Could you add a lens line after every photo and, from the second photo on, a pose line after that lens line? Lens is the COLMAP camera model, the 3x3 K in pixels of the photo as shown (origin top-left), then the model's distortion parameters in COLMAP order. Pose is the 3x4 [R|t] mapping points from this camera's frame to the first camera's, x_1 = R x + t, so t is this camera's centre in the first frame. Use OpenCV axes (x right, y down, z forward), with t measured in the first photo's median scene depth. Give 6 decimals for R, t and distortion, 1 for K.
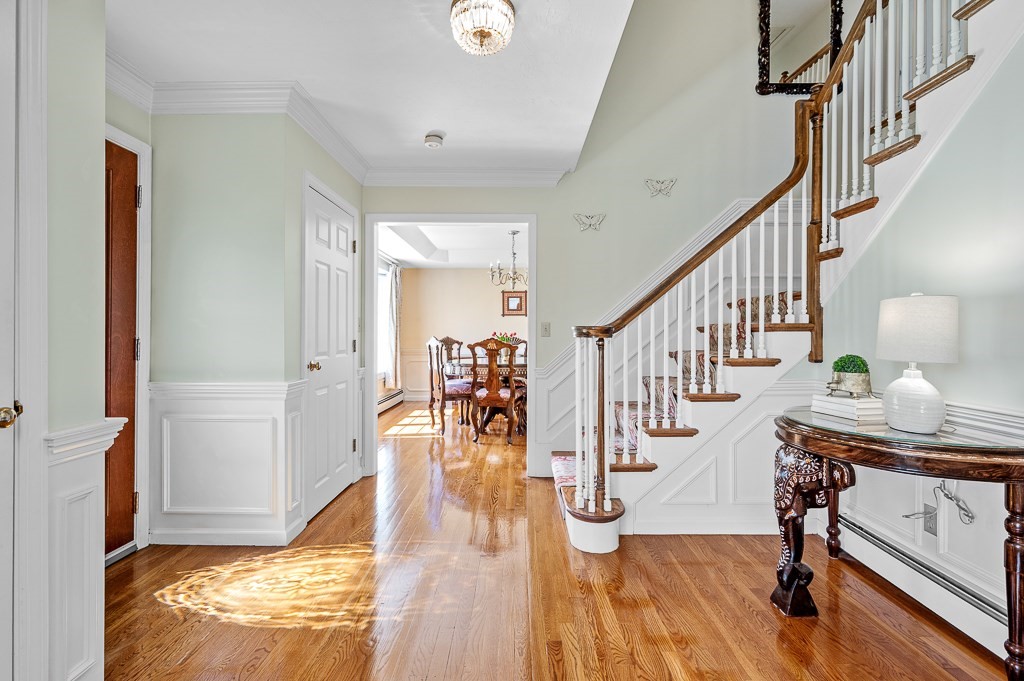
lens RADIAL K [[479.9, 0, 517.8], [0, 479.9, 335.1], [0, 0, 1]] dist [0.000342, -0.000098]
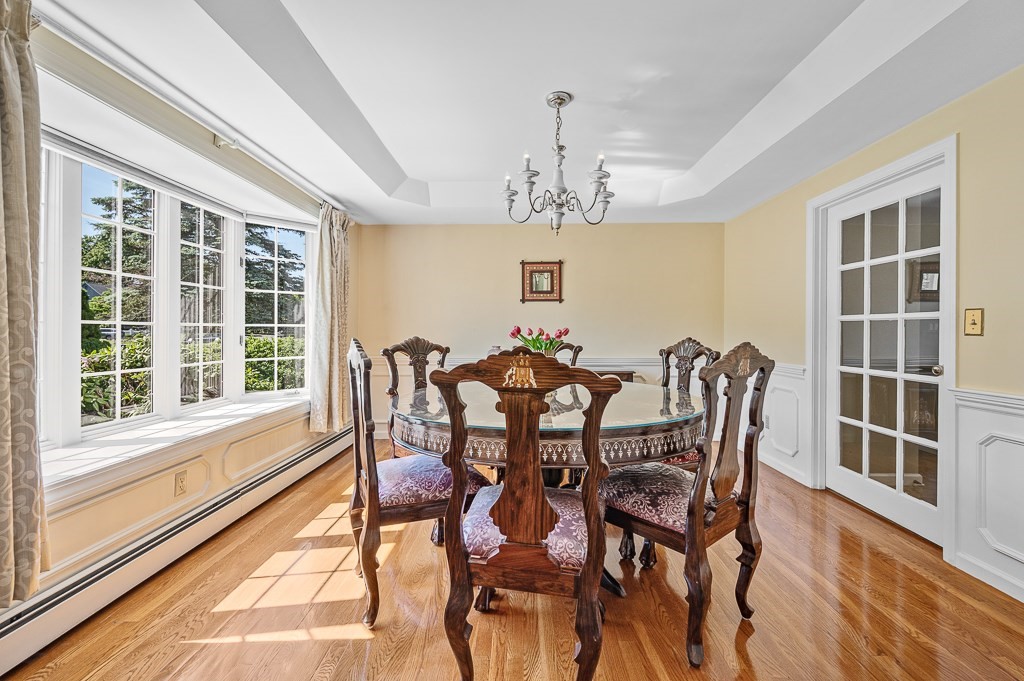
lens RADIAL K [[427.4, 0, 510.1], [0, 427.4, 333.2], [0, 0, 1]] dist [0.000197, -0.000036]
pose [[0.999583, -0.000107, -0.028885, -0.039366], [0.000142, 0.999999, 0.001211, -0.001321], [0.028885, -0.001215, 0.999582, 0.569876]]
